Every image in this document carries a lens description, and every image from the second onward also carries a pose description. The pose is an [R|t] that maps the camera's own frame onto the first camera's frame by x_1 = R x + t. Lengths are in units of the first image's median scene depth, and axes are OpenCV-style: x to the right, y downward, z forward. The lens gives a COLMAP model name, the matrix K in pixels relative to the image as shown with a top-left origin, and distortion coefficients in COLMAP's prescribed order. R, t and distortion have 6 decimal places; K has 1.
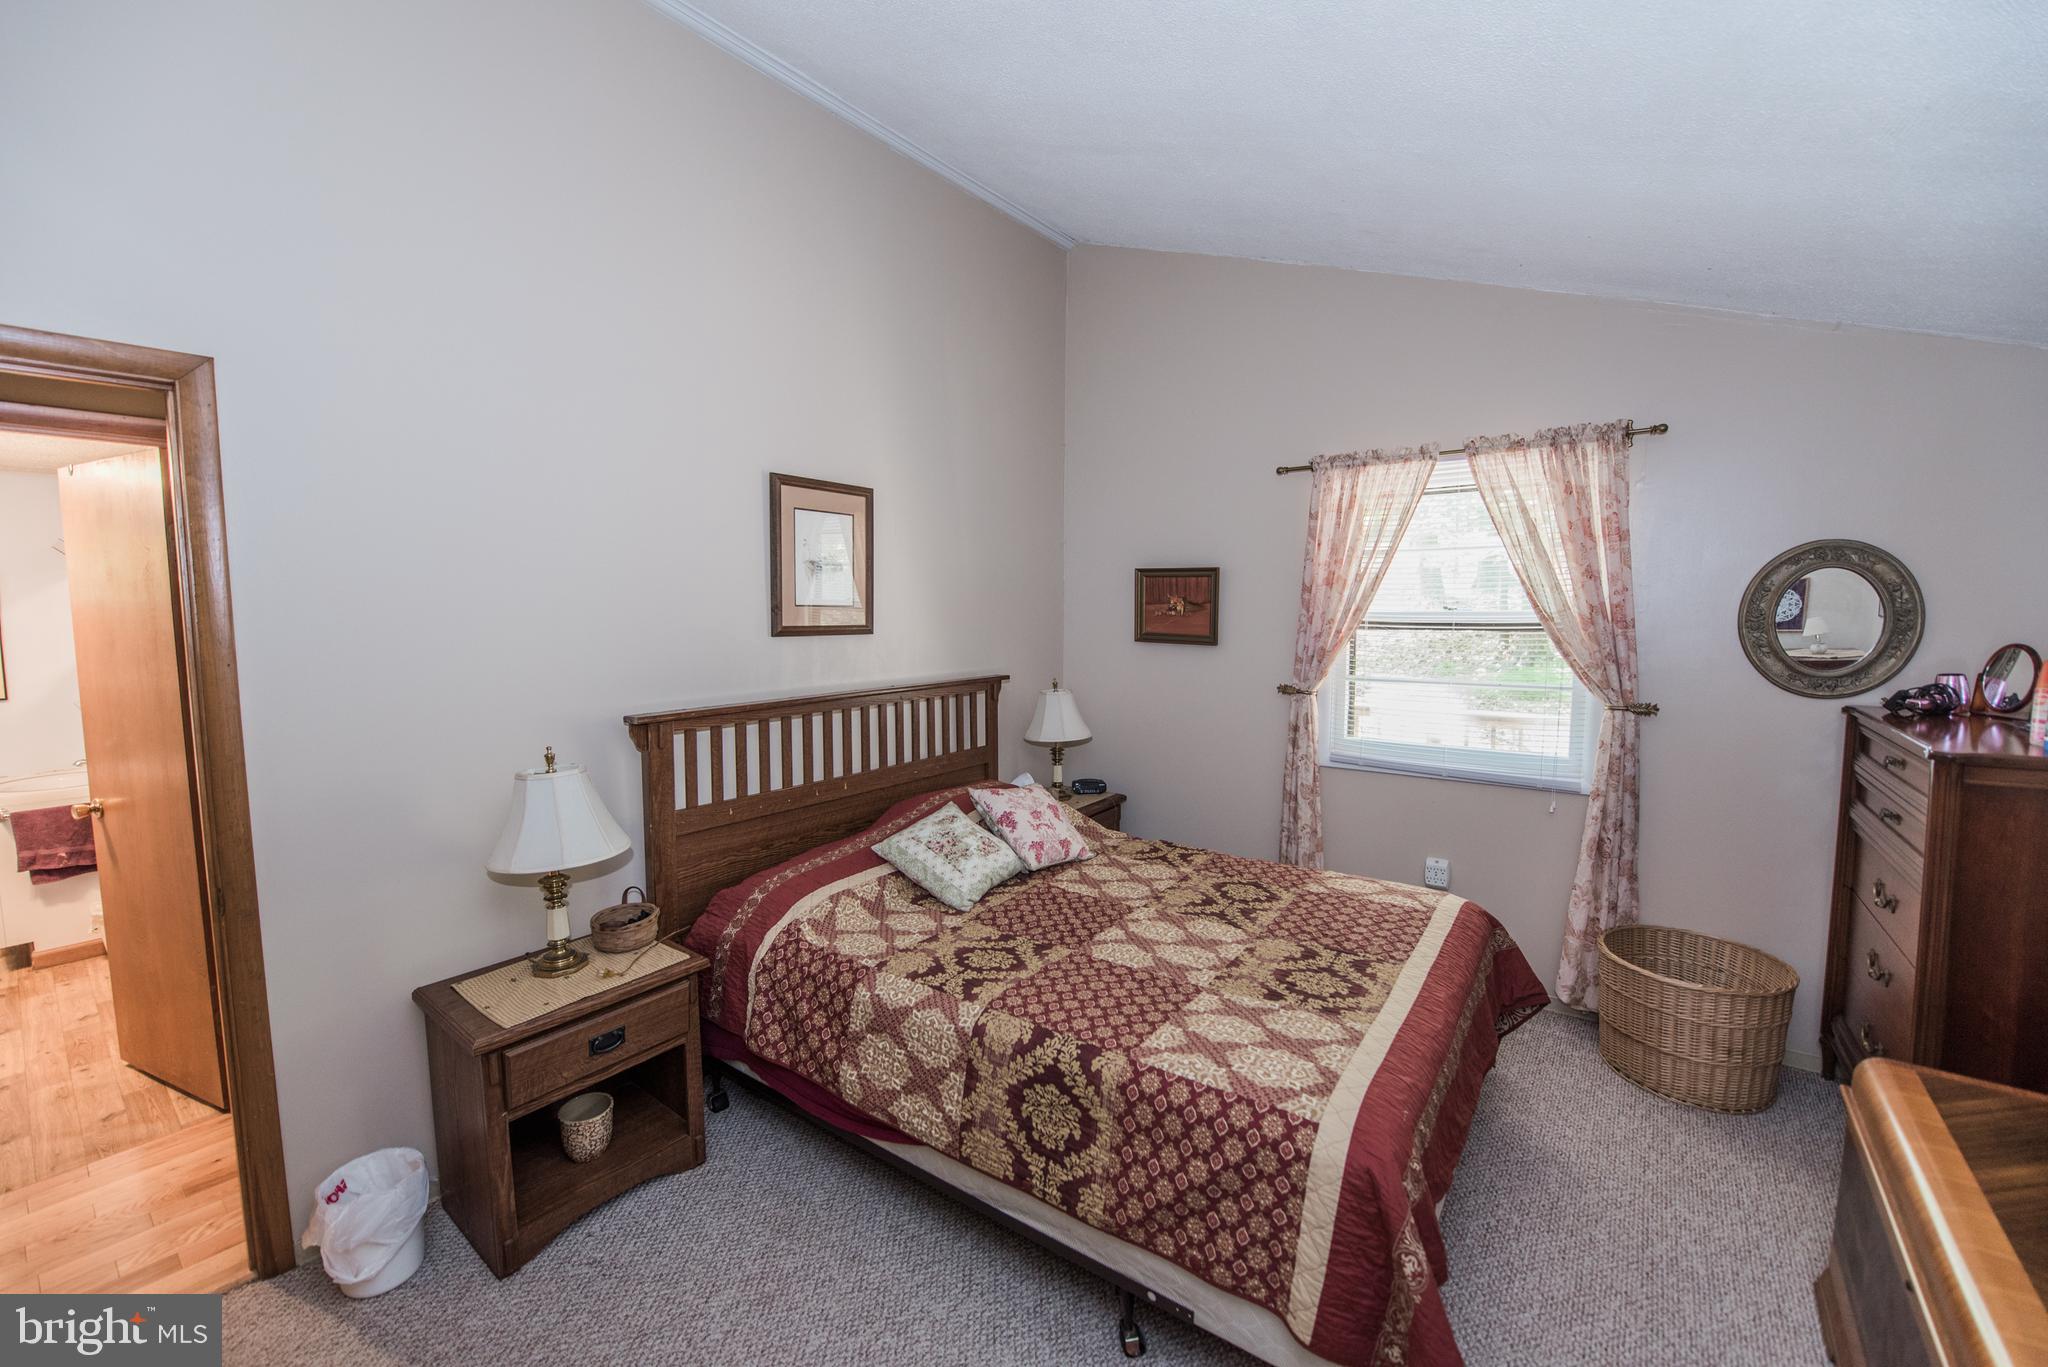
lens RADIAL K [[813.6, 0, 1020.1], [0, 813.6, 682.3], [0, 0, 1]] dist [-0.016142, -0.002823]
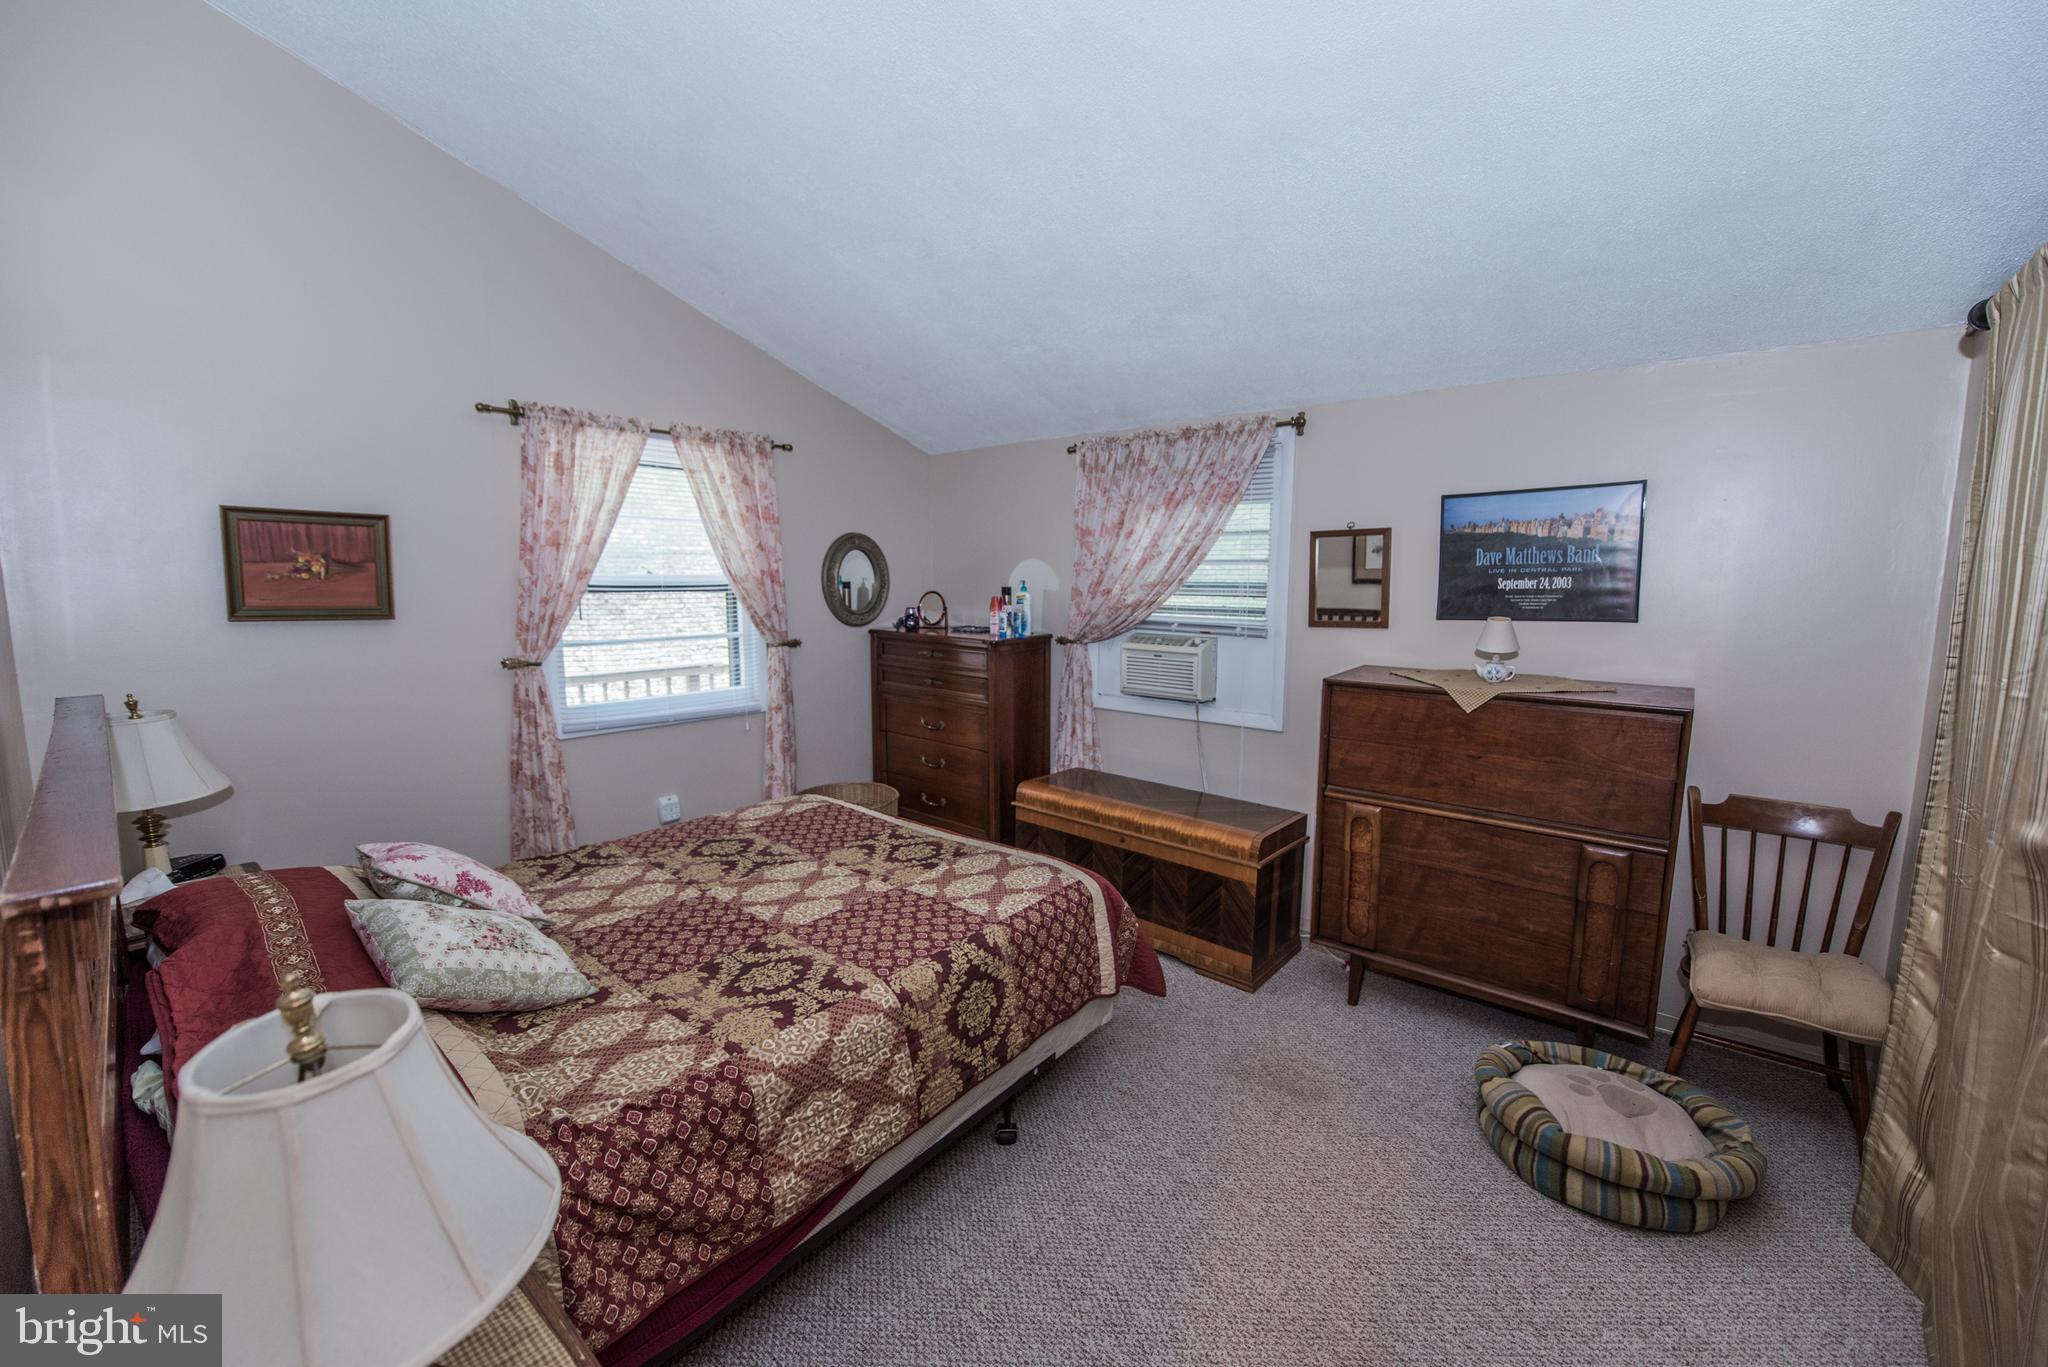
lens RADIAL K [[807.3, 0, 1021.2], [0, 807.3, 685.2], [0, 0, 1]] dist [-0.022081, -0.000444]
pose [[0.049458, -0.126905, 0.990681, -0.772797], [0.084973, 0.988833, 0.122426, -0.041663], [-0.995155, 0.078126, 0.059689, 0.617598]]
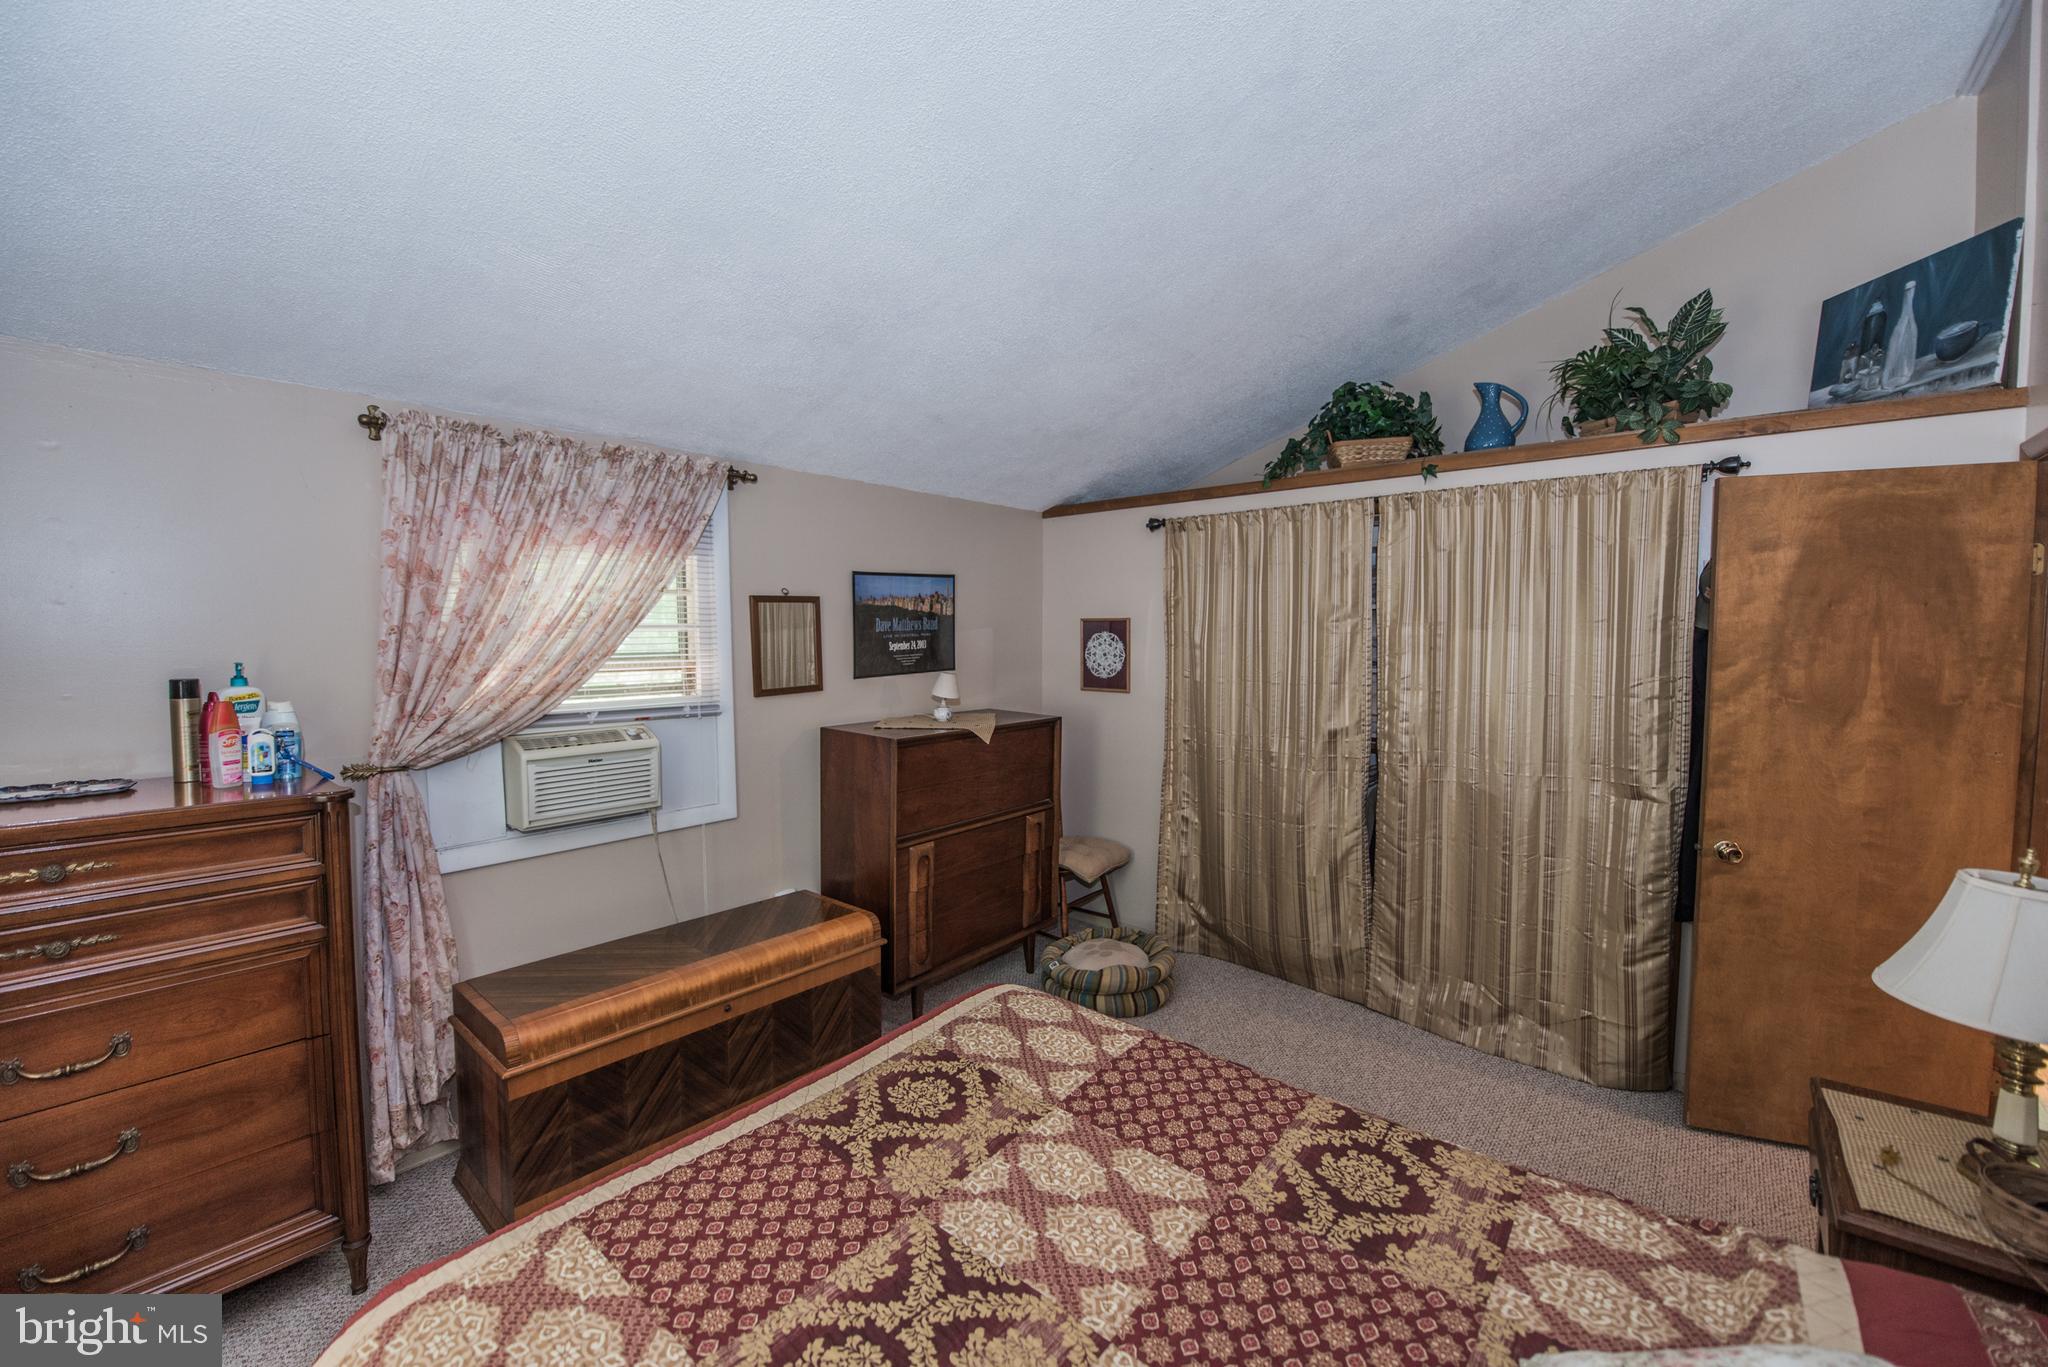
lens RADIAL K [[813.6, 0, 1020.1], [0, 813.6, 682.3], [0, 0, 1]] dist [-0.016142, -0.002823]
pose [[-0.998512, 0.005603, 0.054247, 0.187251], [0.013725, 0.988510, 0.150532, -0.146991], [-0.052780, 0.151052, -0.987116, 1.493050]]
